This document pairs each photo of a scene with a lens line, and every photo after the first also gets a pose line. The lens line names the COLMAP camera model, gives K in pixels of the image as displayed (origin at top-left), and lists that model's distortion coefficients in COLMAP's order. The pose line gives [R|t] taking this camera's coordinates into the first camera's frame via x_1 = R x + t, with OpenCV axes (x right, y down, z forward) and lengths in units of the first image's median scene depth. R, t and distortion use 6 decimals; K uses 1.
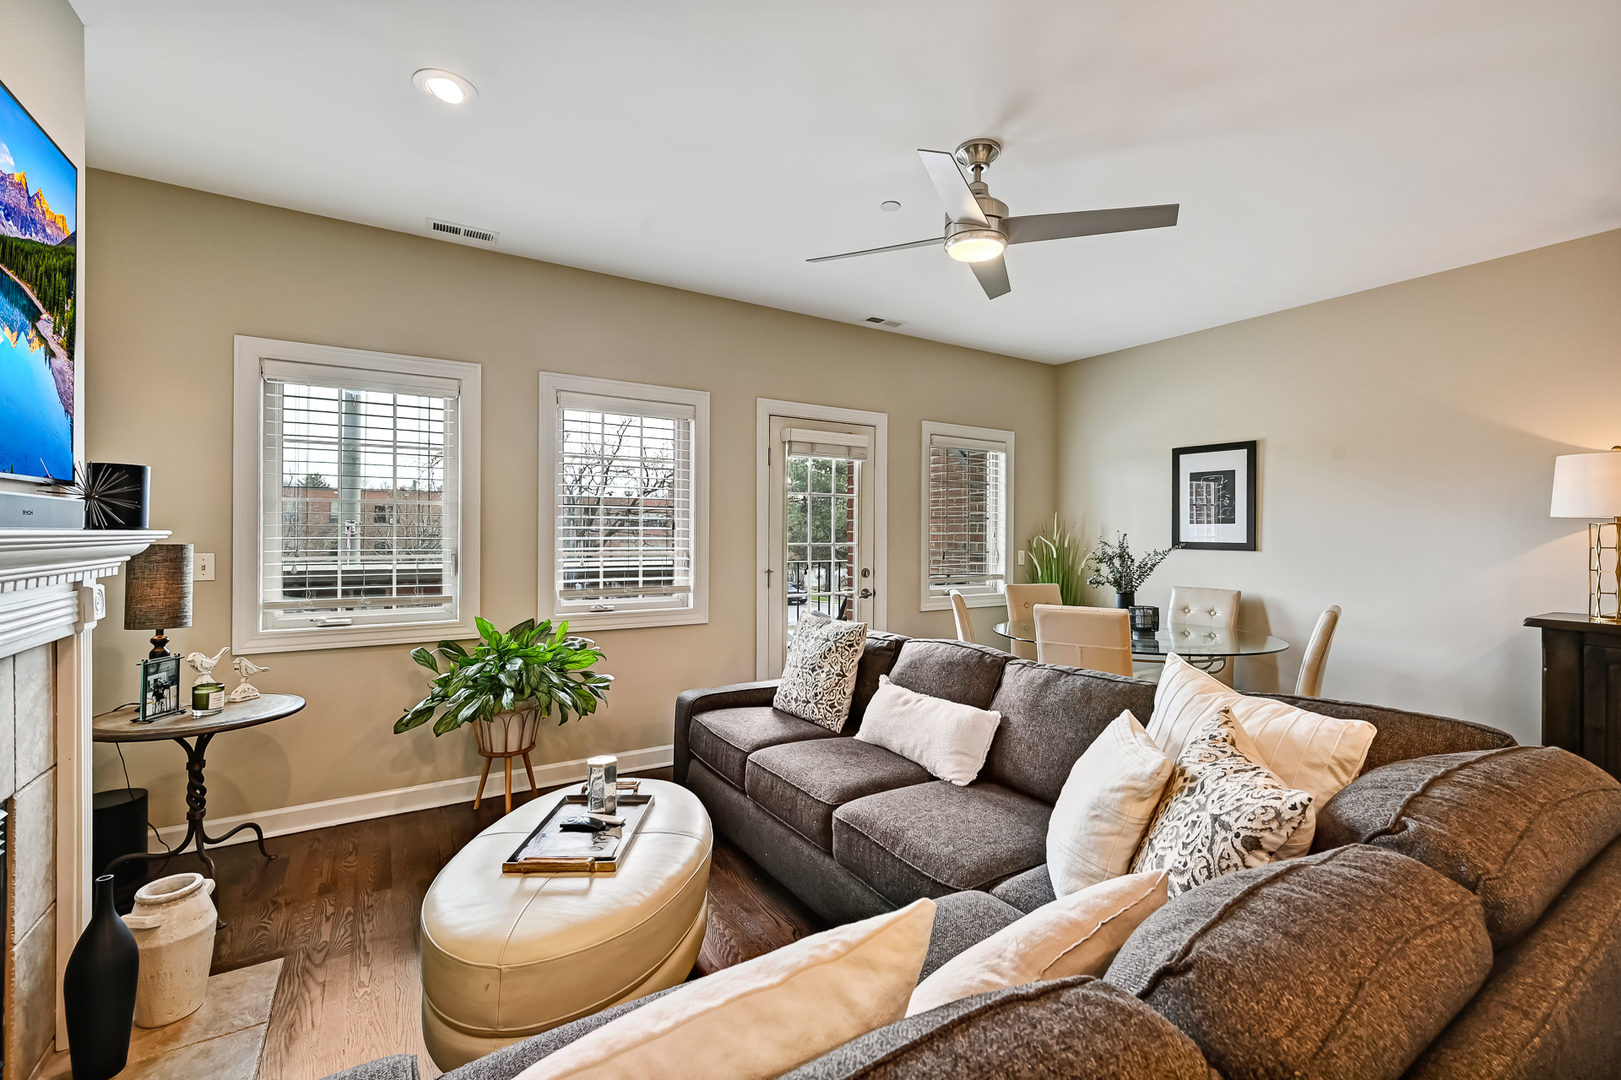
lens RADIAL K [[727.3, 0, 850.9], [0, 727.3, 536.2], [0, 0, 1]] dist [0.027012, 0.000007]
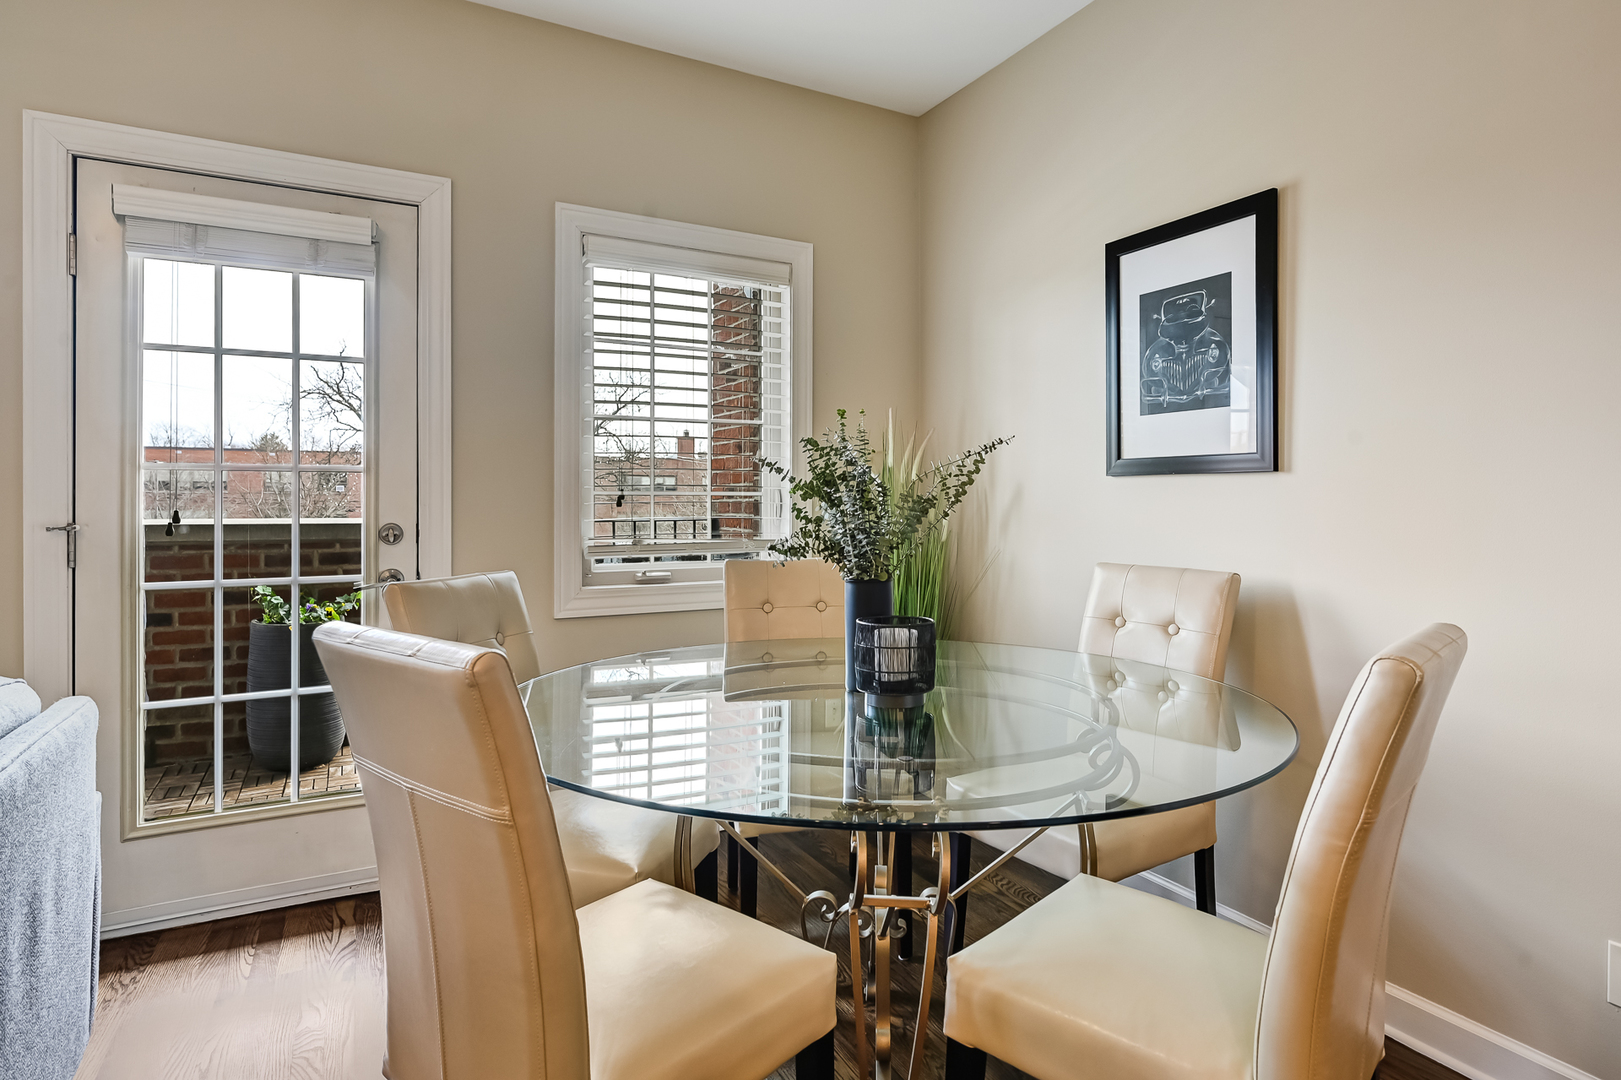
lens RADIAL K [[895.4, 0, 854.9], [0, 895.4, 501.0], [0, 0, 1]] dist [0.001898, -0.001574]
pose [[0.996552, -0.007220, -0.082659, 0.344378], [0.007058, 0.999973, -0.002251, 0.032902], [0.082673, 0.001660, 0.996575, 0.474325]]
